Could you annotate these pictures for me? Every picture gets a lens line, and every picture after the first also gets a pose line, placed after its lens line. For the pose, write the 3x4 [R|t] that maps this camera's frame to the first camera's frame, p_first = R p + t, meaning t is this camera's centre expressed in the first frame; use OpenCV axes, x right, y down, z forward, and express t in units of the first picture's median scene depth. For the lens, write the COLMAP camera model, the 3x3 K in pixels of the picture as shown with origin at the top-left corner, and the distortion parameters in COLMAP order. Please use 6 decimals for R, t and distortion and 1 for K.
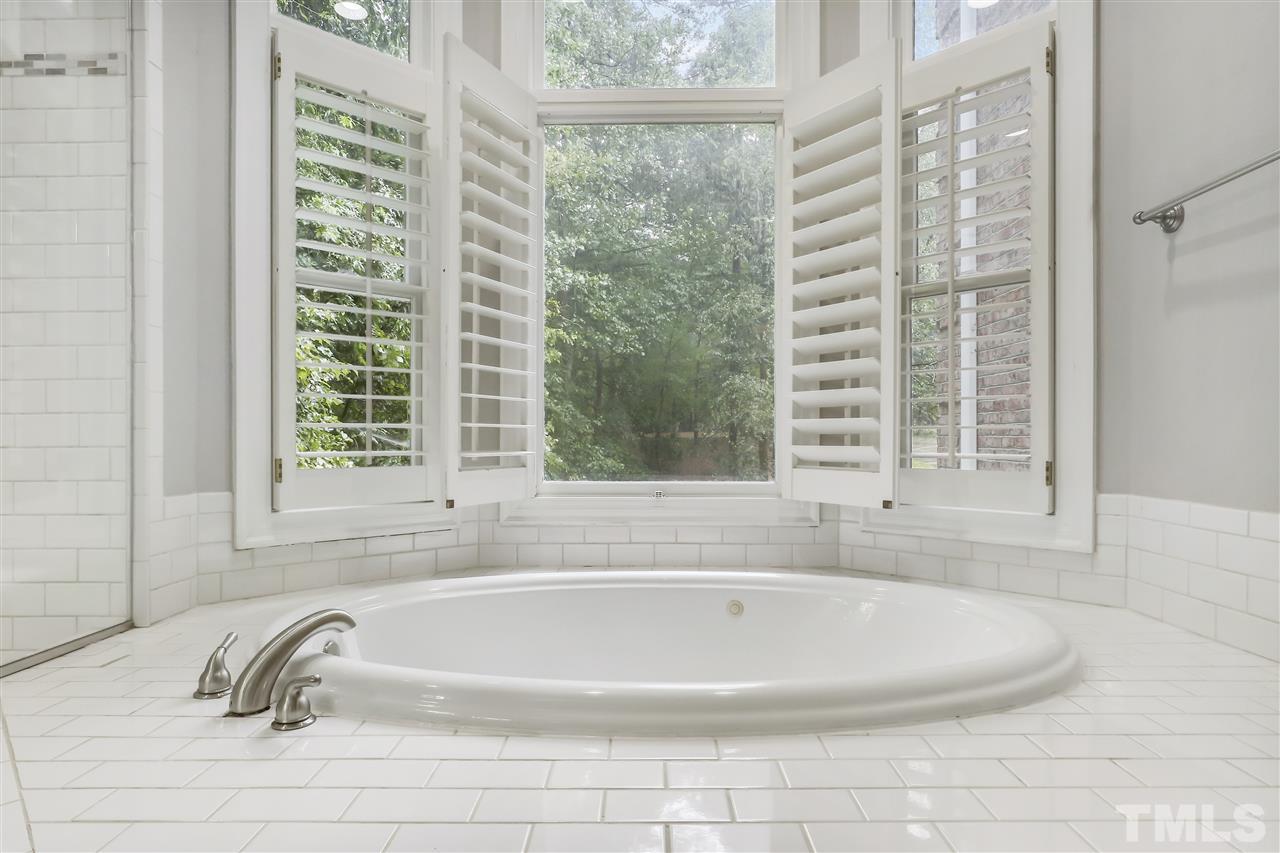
lens RADIAL K [[649.9, 0, 640.0], [0, 649.9, 426.5], [0, 0, 1]] dist [-0.016107, 0.013987]
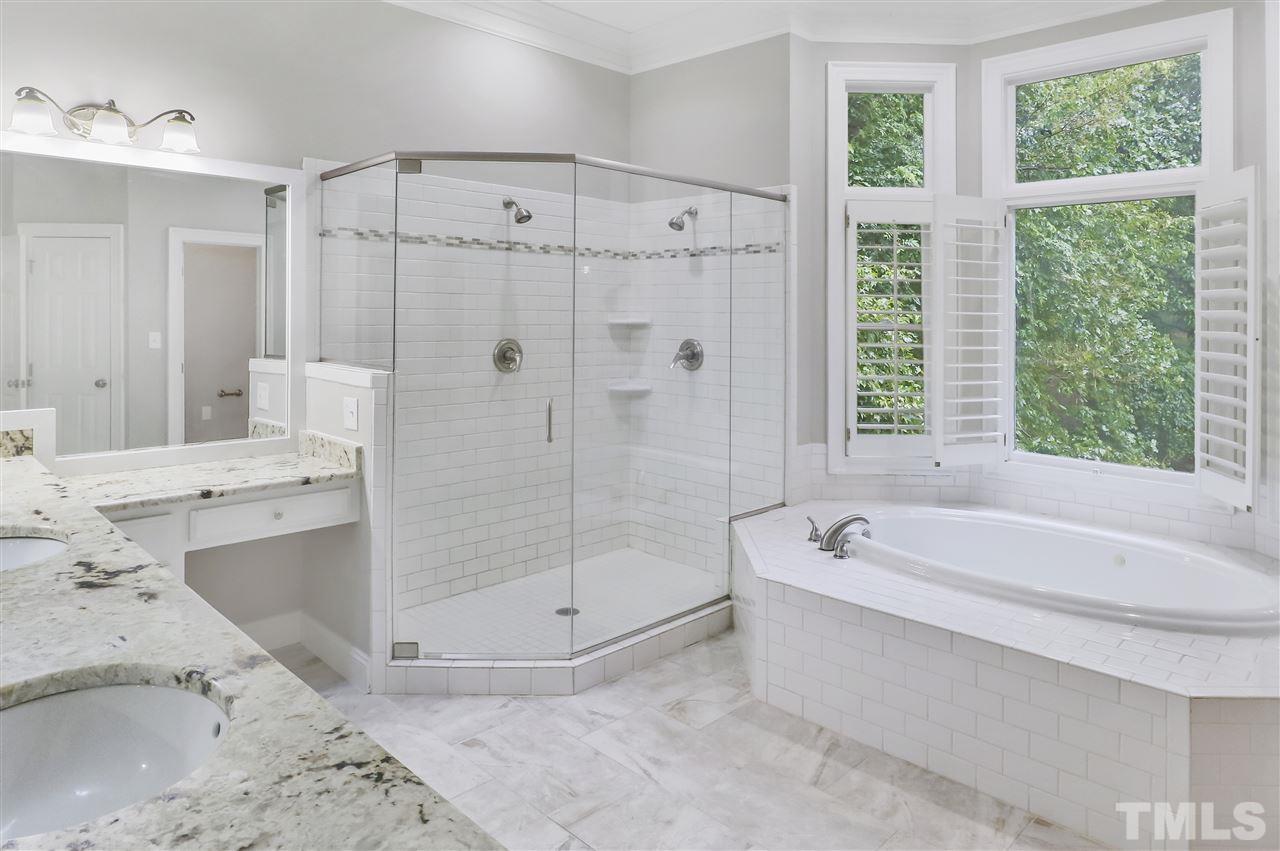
lens RADIAL K [[756.8, 0, 647.5], [0, 756.8, 430.8], [0, 0, 1]] dist [-0.001718, 0.000559]
pose [[0.683617, 0.093437, -0.723835, 0.690822], [0.030657, 0.987220, 0.156389, -0.338832], [0.729197, -0.129101, 0.672016, -0.977262]]
